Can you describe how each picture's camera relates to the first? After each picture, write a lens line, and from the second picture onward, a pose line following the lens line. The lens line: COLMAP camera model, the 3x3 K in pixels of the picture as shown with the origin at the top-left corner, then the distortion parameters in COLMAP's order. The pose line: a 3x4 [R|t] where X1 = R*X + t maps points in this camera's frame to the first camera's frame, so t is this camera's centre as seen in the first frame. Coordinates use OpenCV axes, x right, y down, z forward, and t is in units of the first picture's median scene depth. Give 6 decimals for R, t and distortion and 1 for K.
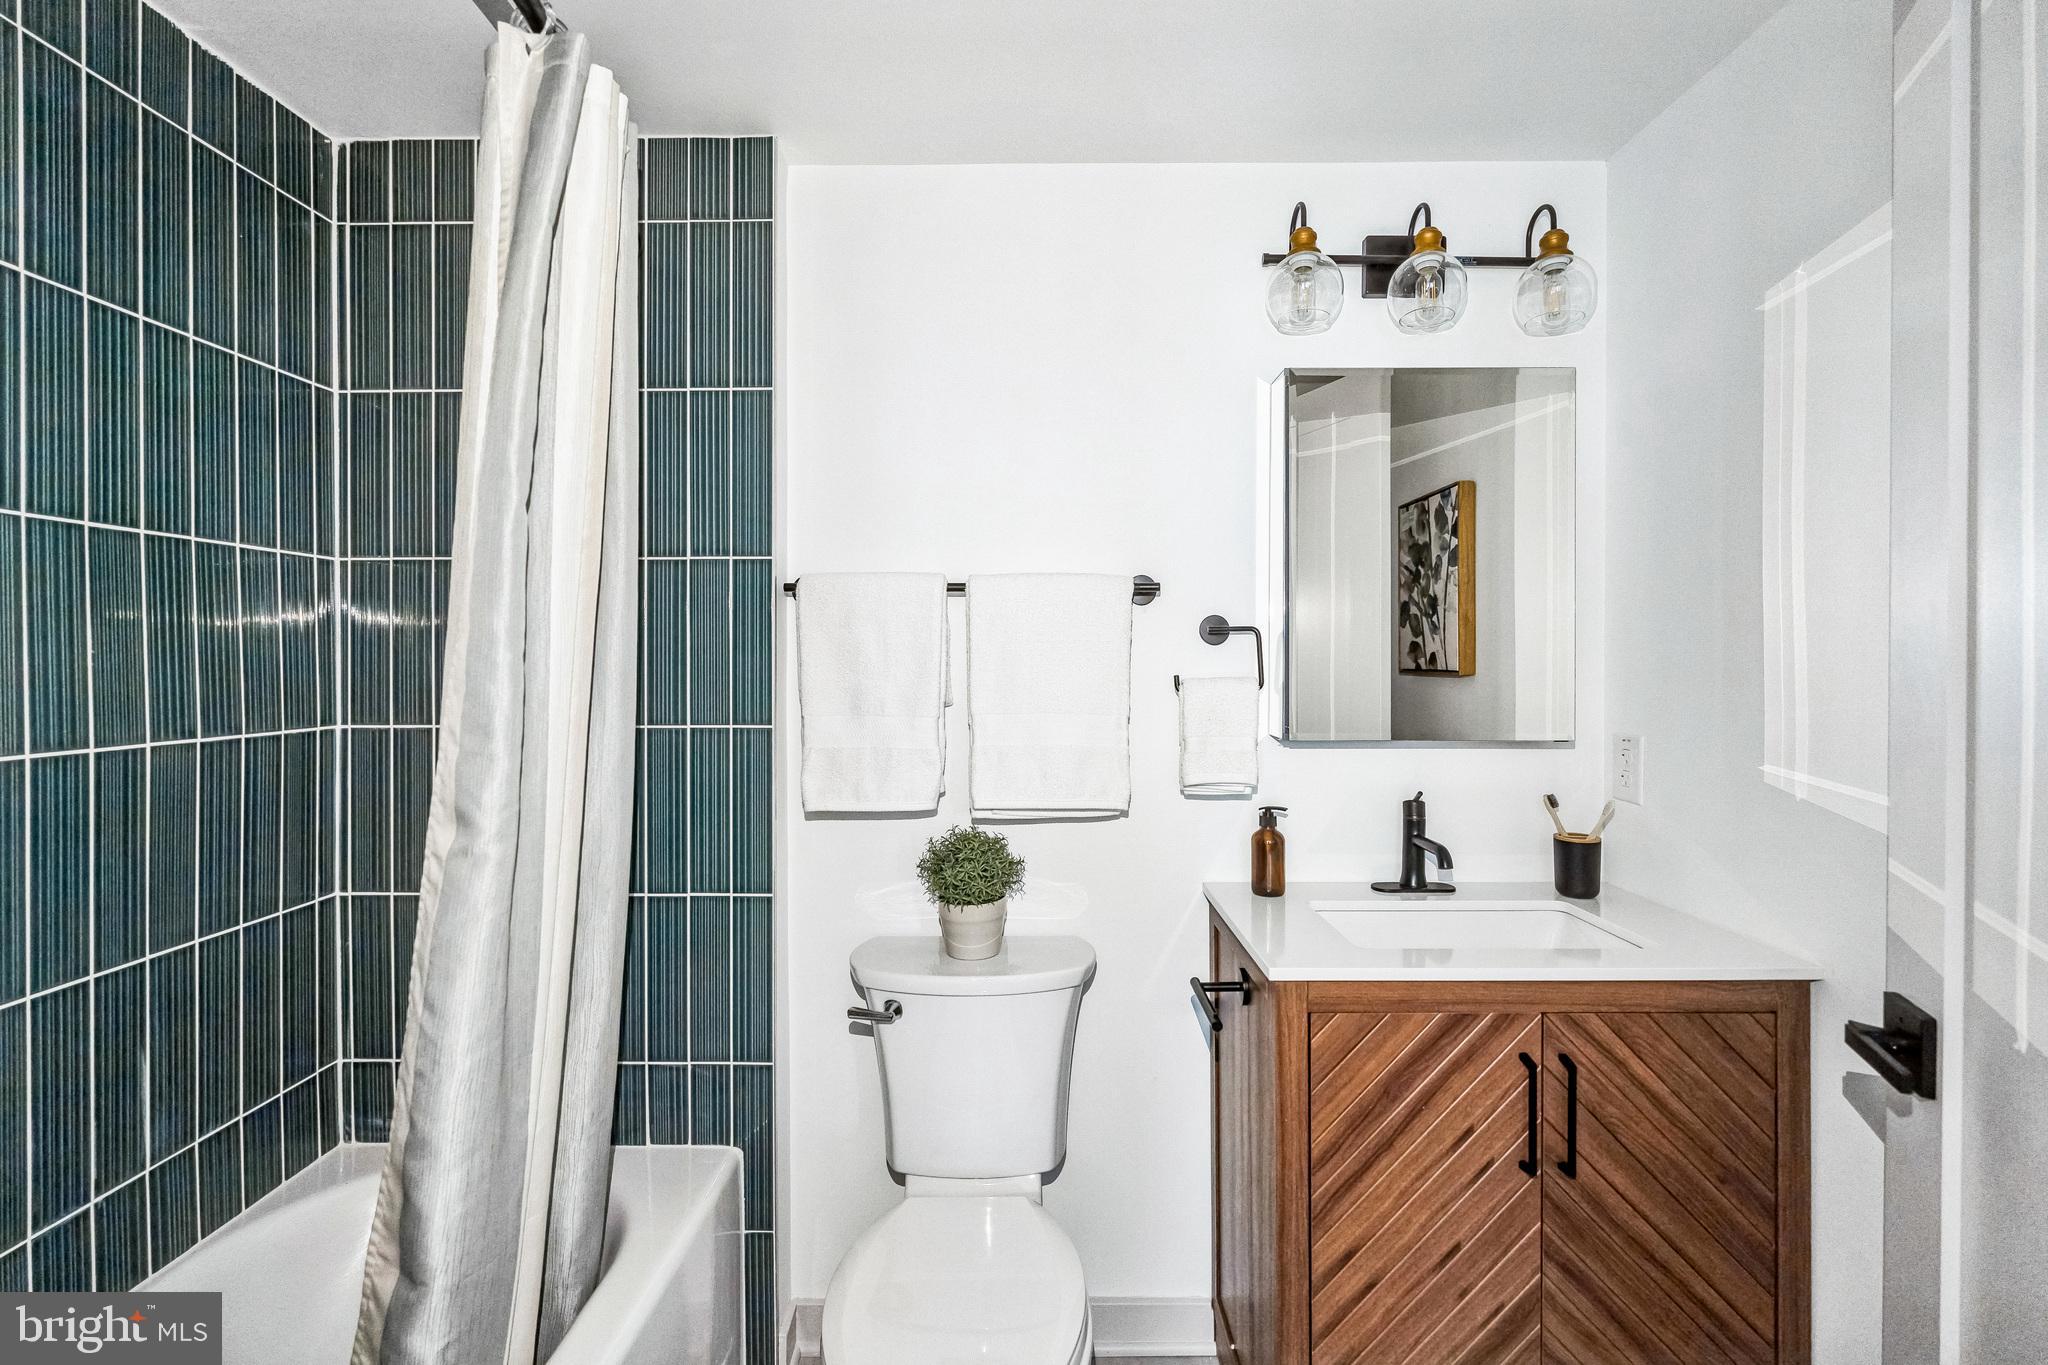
lens RADIAL K [[920.2, 0, 1030.6], [0, 920.2, 661.5], [0, 0, 1]] dist [-0.001467, -0.001306]
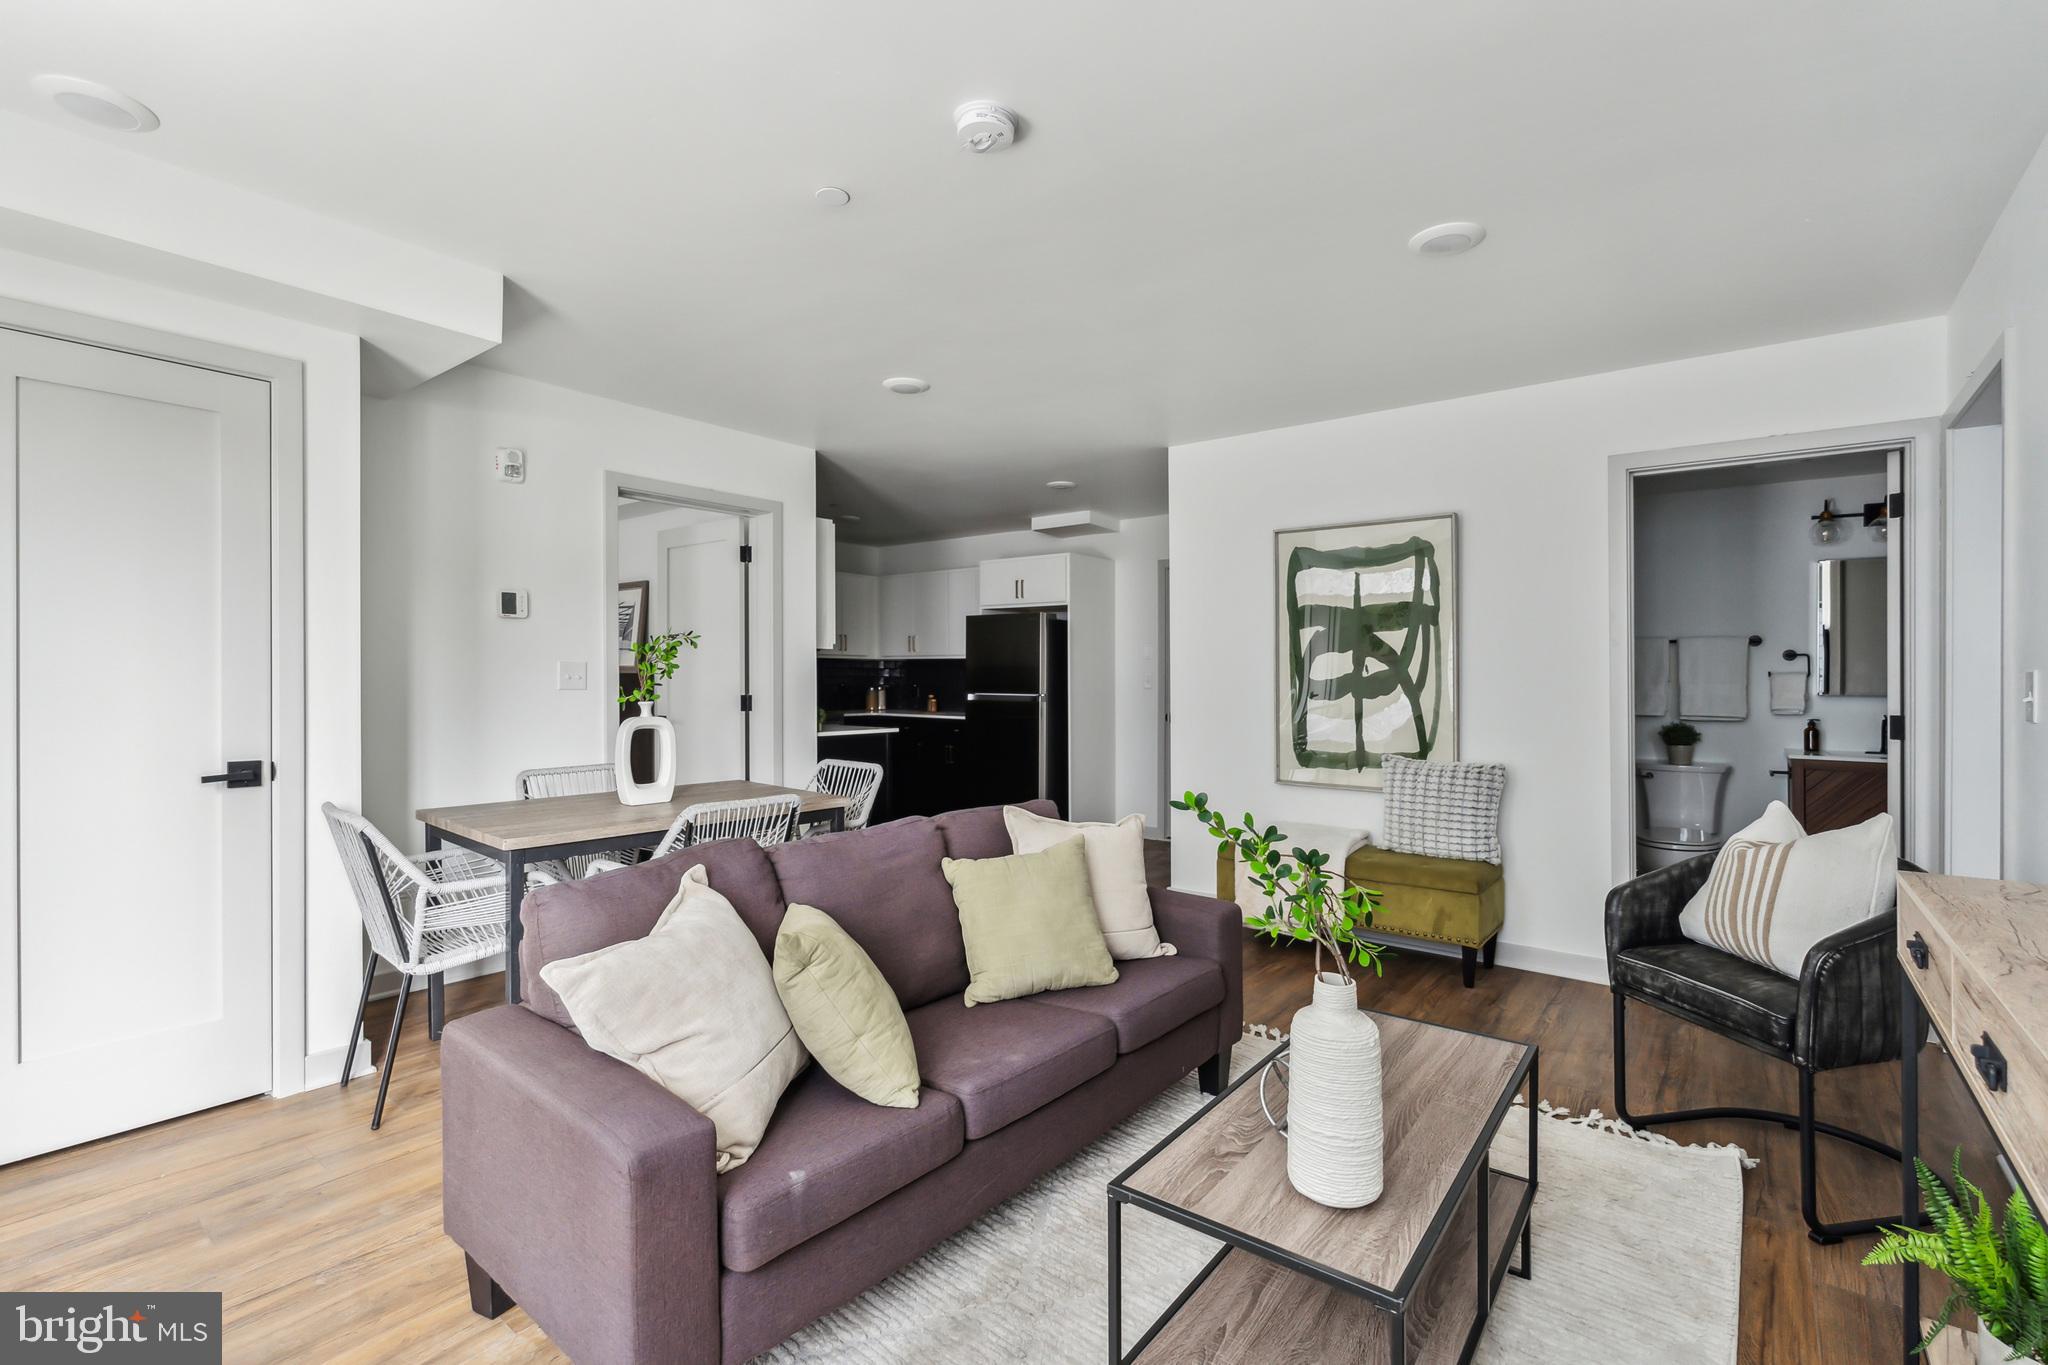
lens RADIAL K [[920.2, 0, 1027.3], [0, 920.2, 670.2], [0, 0, 1]] dist [-0.001467, -0.001306]
pose [[0.791839, 0.005051, -0.610709, 0.083735], [-0.010866, 0.999924, -0.005820, 0.055787], [0.610633, 0.011245, 0.791834, -2.822370]]
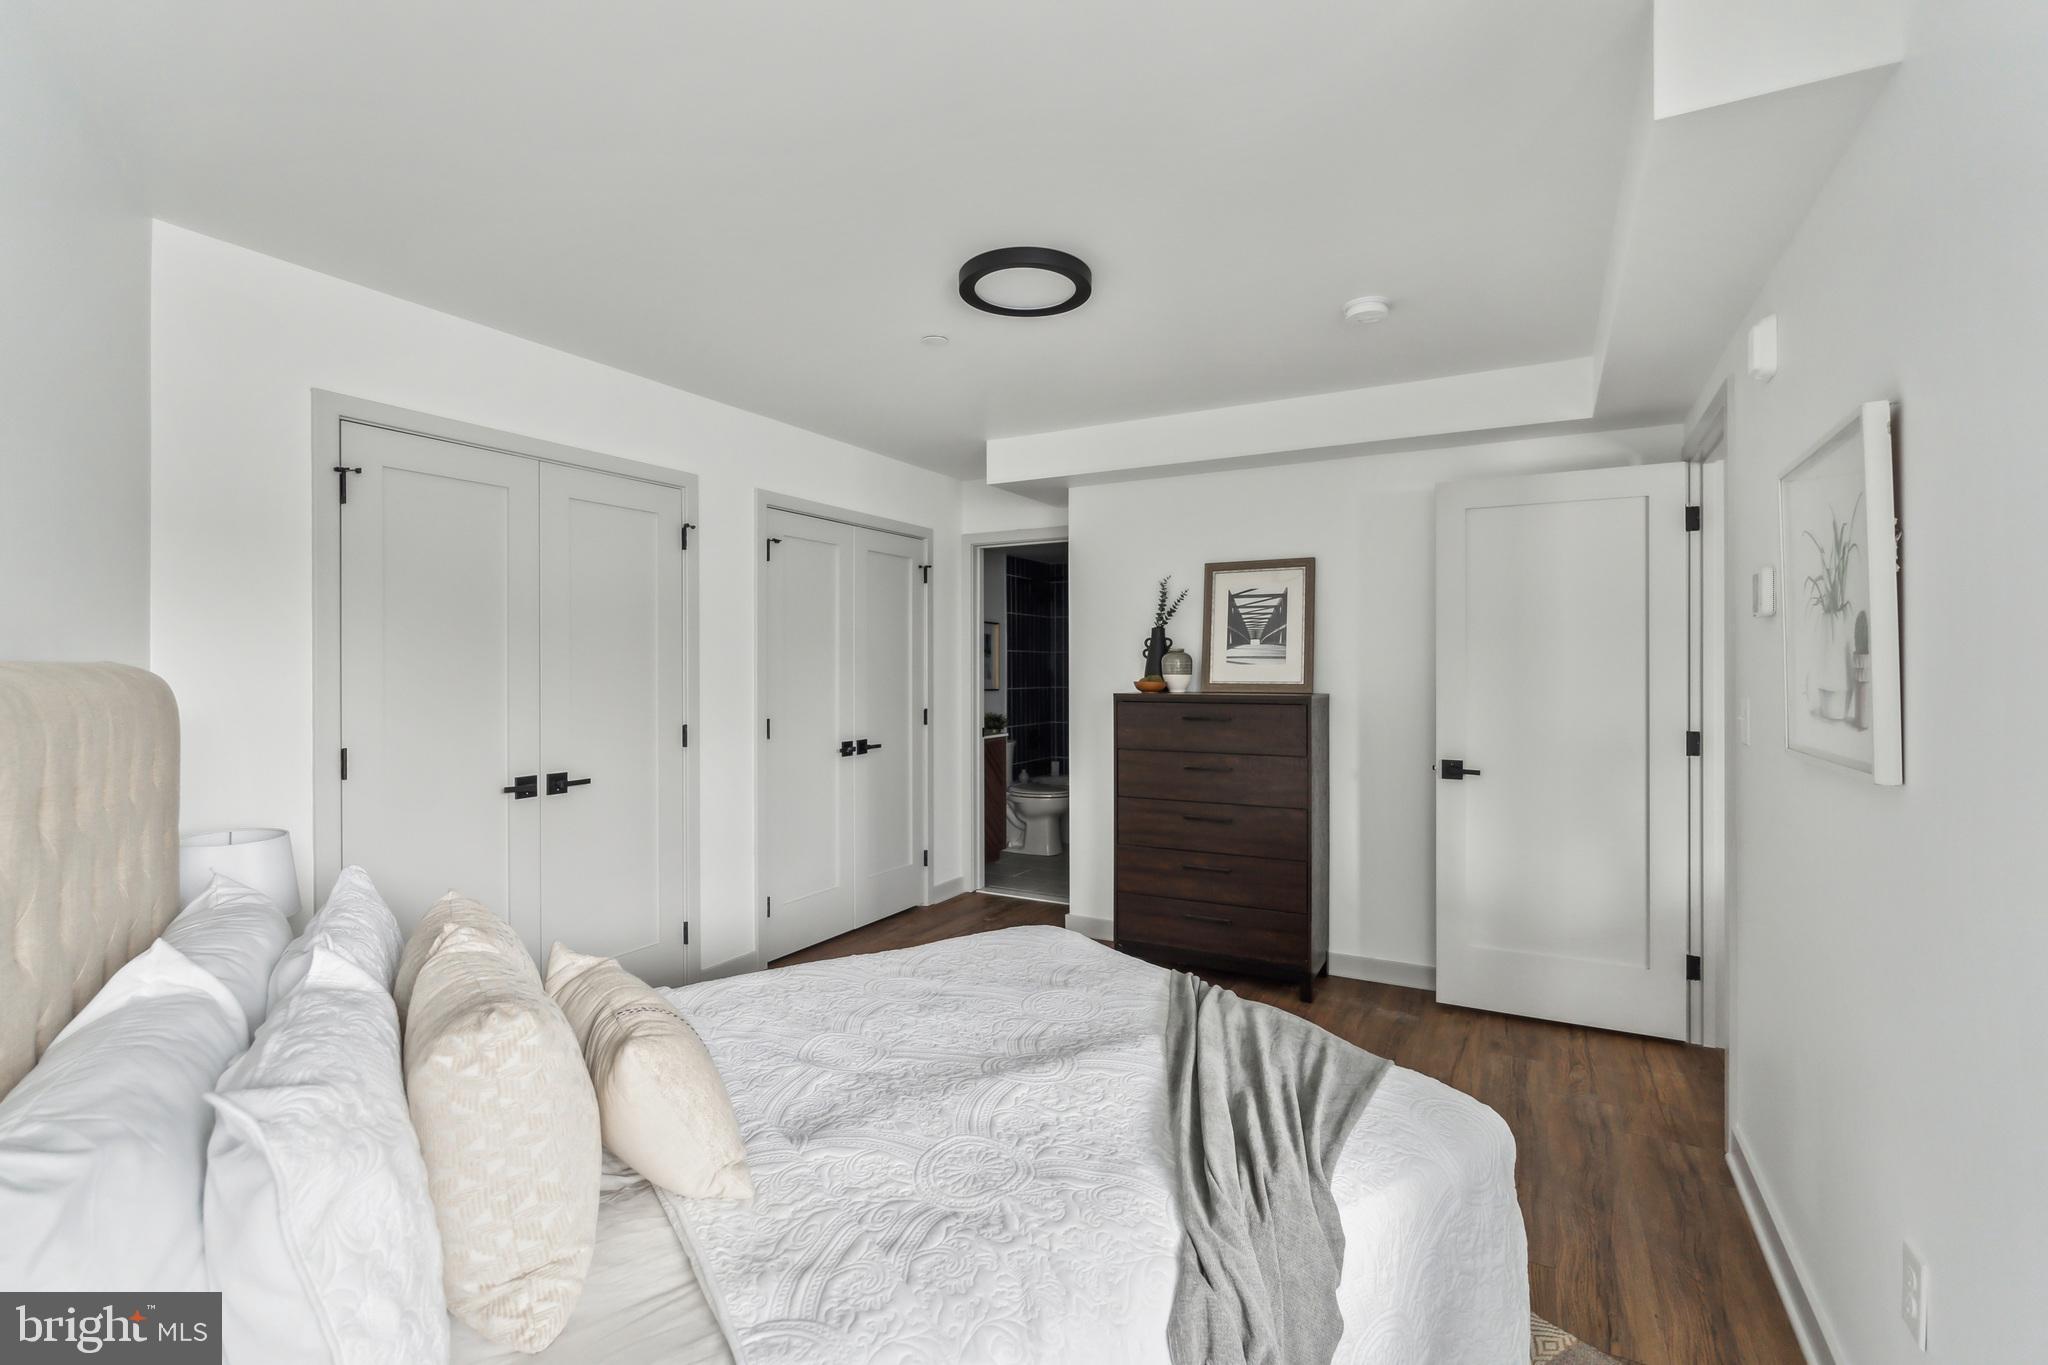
lens RADIAL K [[920.2, 0, 1019.9], [0, 920.2, 651.5], [0, 0, 1]] dist [-0.001467, -0.001306]
pose [[0.878377, -0.003267, -0.477957, -2.983000], [-0.005422, 0.999844, -0.016800, -0.005116], [0.477937, 0.017348, 0.878223, -3.481874]]
